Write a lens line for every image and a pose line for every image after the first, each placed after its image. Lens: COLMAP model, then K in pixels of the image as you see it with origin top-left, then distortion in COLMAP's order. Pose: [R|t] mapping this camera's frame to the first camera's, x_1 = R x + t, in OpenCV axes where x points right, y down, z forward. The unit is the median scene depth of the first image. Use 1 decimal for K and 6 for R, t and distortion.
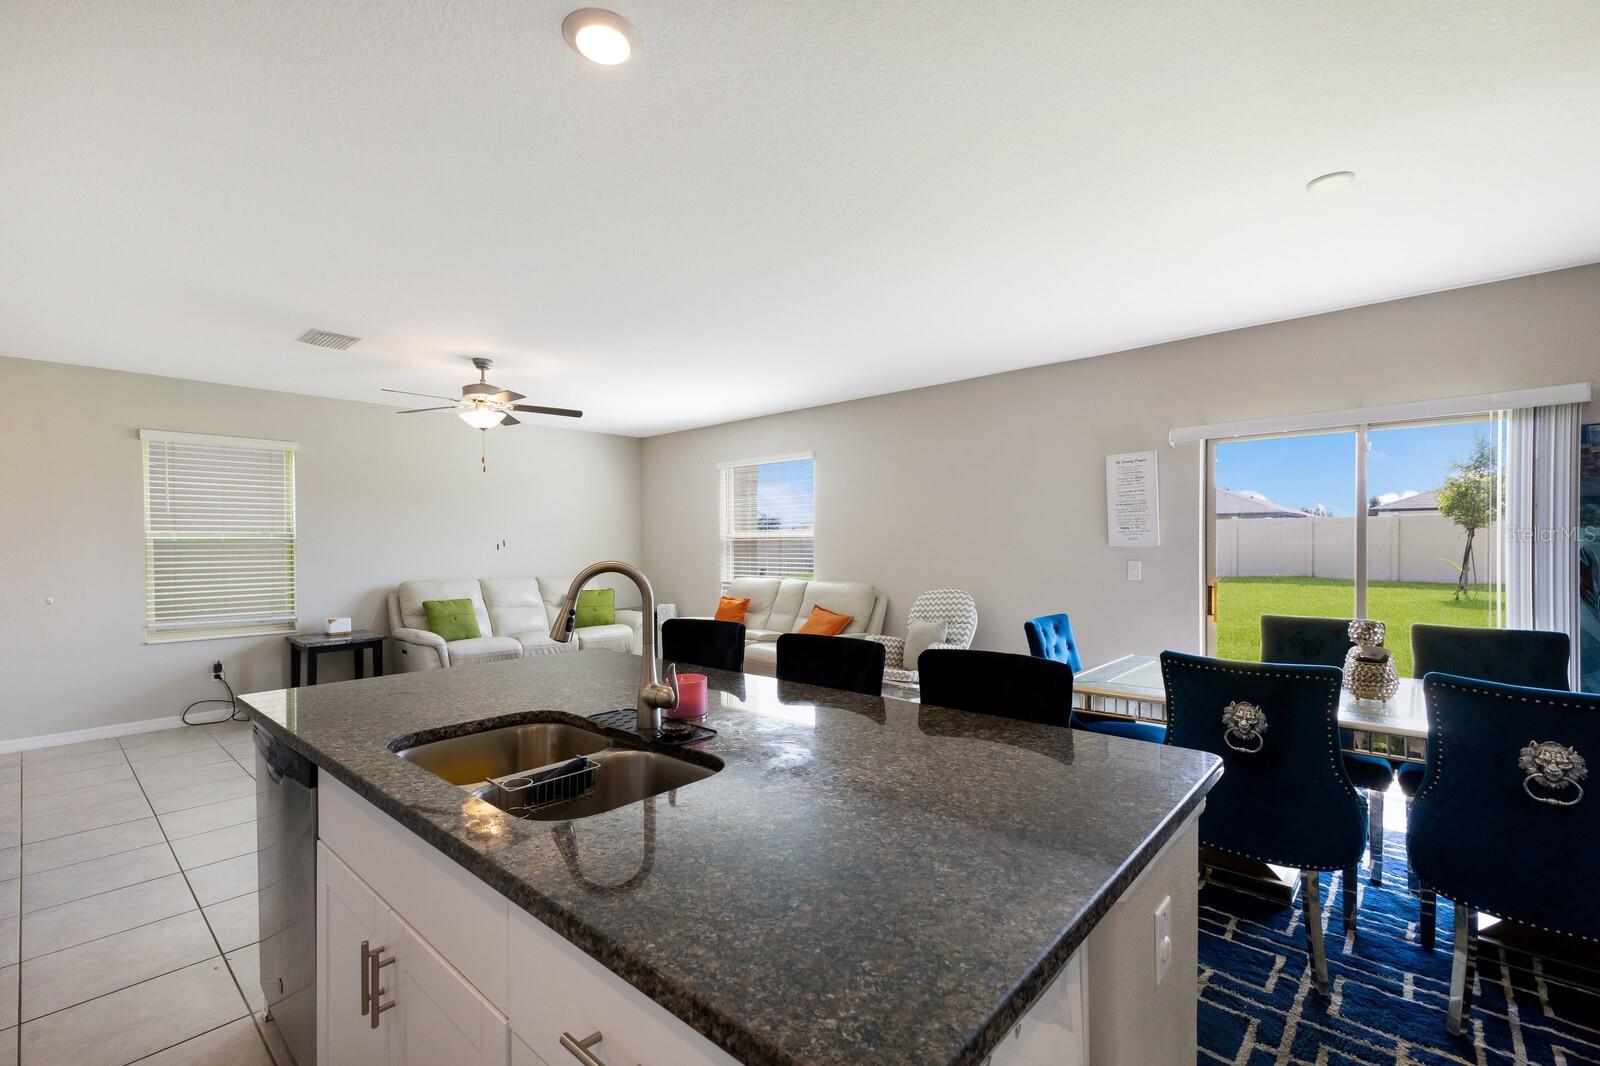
lens RADIAL K [[693.6, 0, 813.4], [0, 693.6, 540.6], [0, 0, 1]] dist [0.017477, -0.000831]
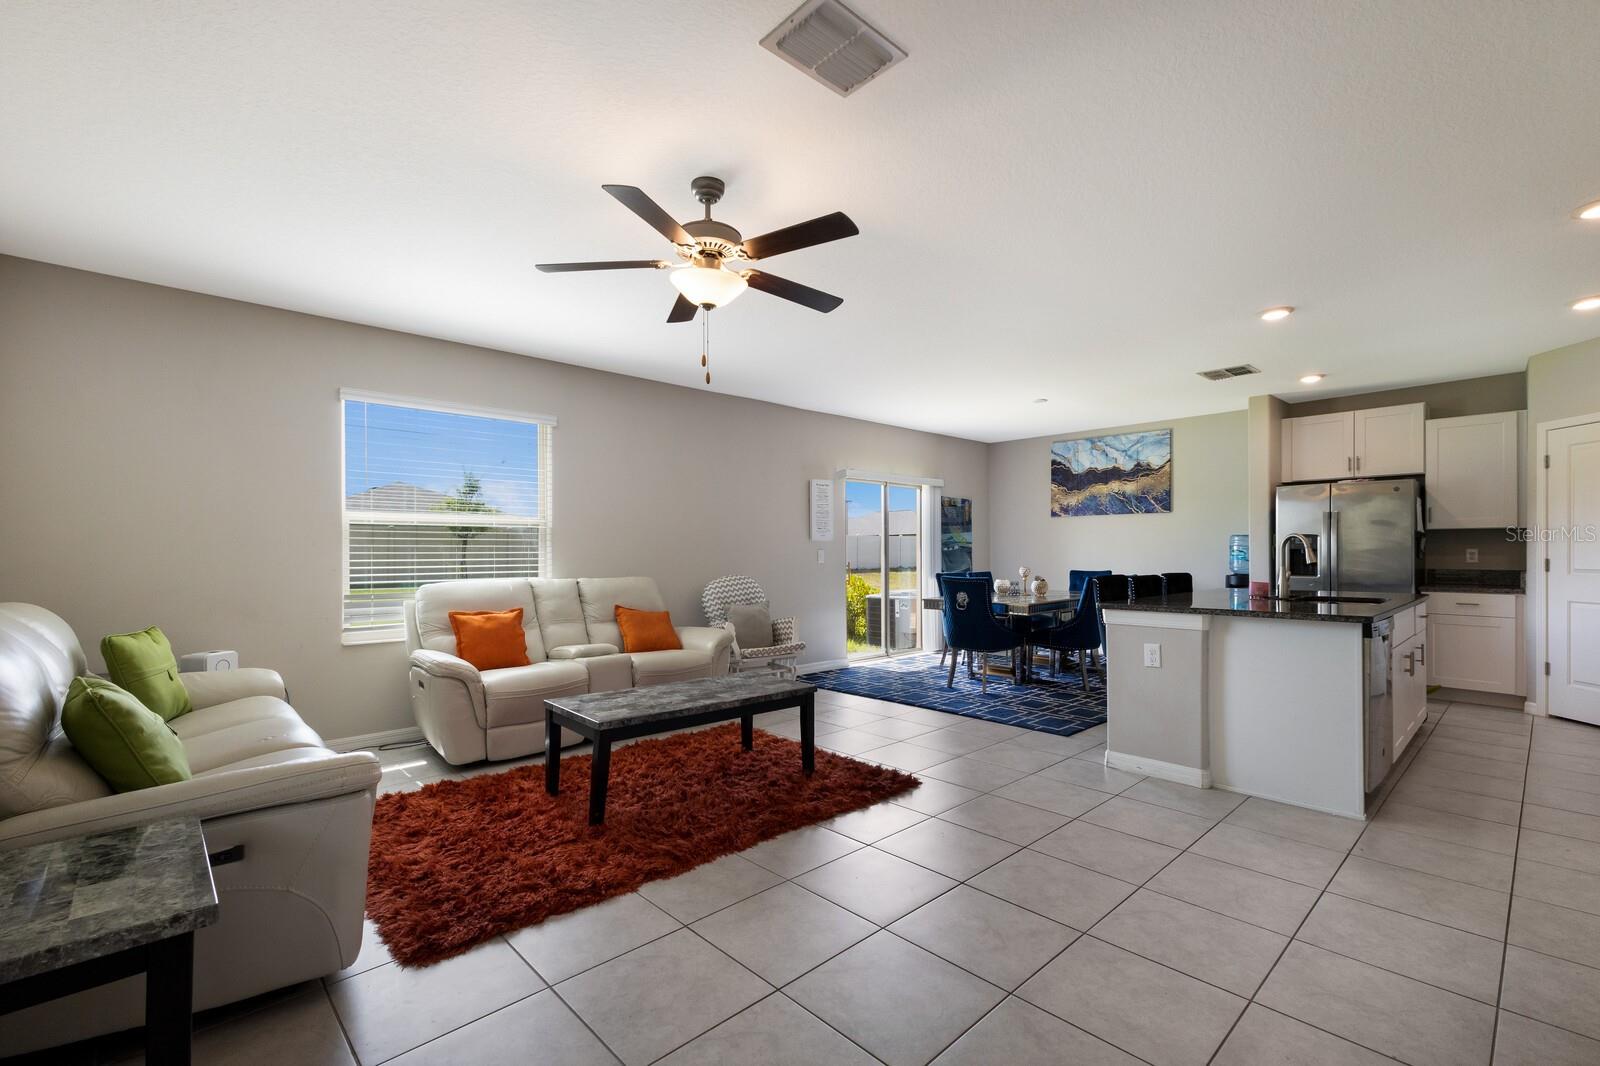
lens RADIAL K [[693.6, 0, 801.5], [0, 693.6, 550.4], [0, 0, 1]] dist [0.017477, -0.000831]
pose [[0.085148, 0.008723, 0.996330, -1.070058], [-0.000292, 0.999962, -0.008729, 0.042826], [-0.996368, 0.000452, 0.085147, 0.924452]]
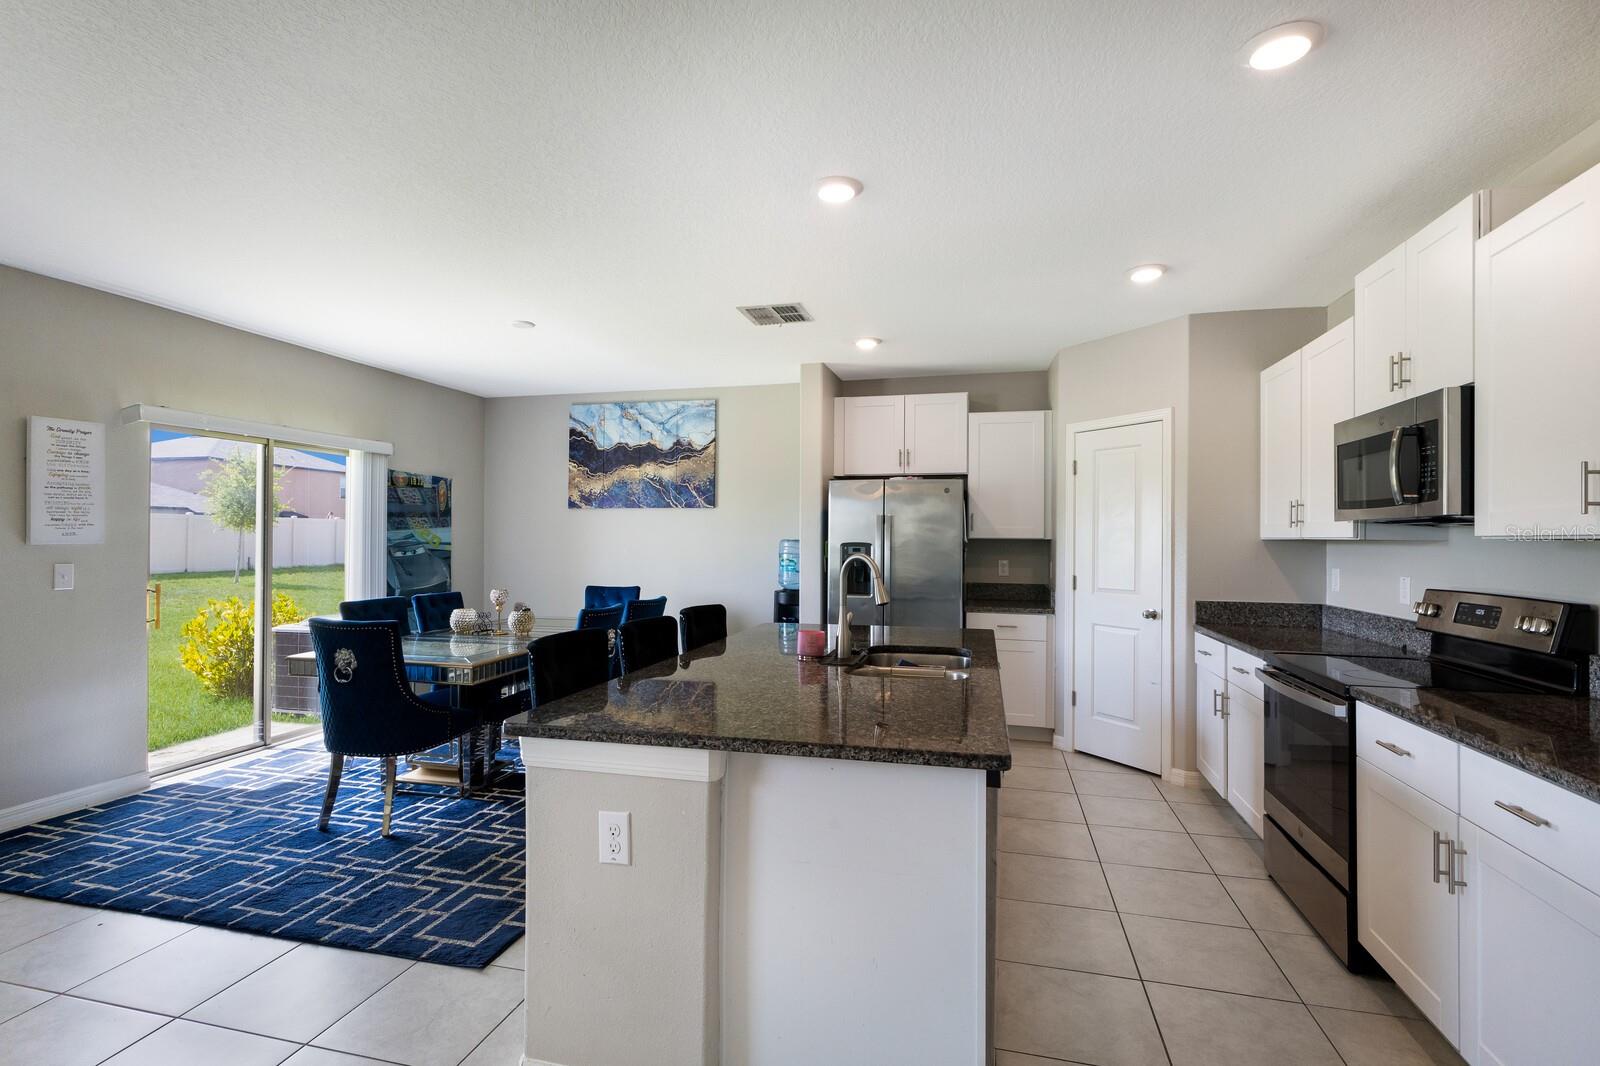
lens RADIAL K [[749.7, 0, 796.8], [0, 749.7, 531.1], [0, 0, 1]] dist [0.003813, -0.000242]
pose [[-0.461009, 0.015450, 0.887261, -0.619473], [-0.004453, 0.999796, -0.019724, 0.006005], [-0.887384, -0.013044, -0.460846, 0.685048]]
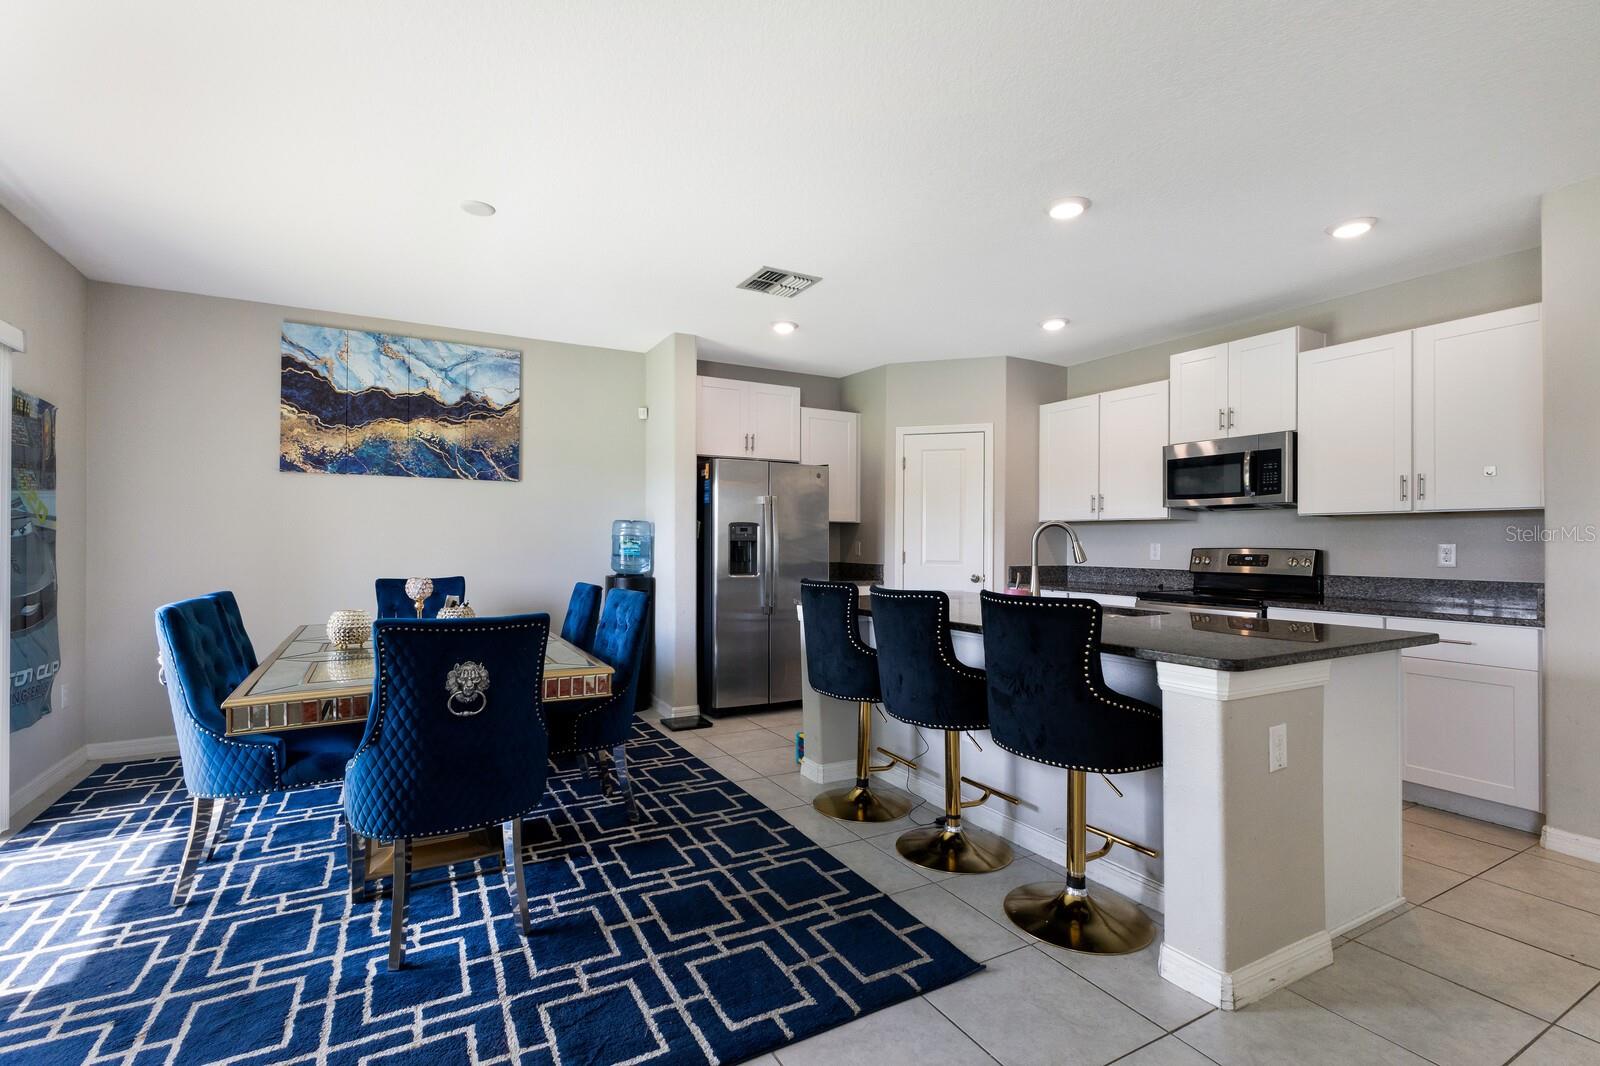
lens RADIAL K [[730.7, 0, 801.4], [0, 730.7, 536.5], [0, 0, 1]] dist [0.003234, -0.000614]
pose [[-0.944194, 0.005662, 0.329340, -0.105795], [0.001608, 0.999920, -0.012580, 0.035812], [-0.329385, -0.011348, -0.944127, 1.099441]]
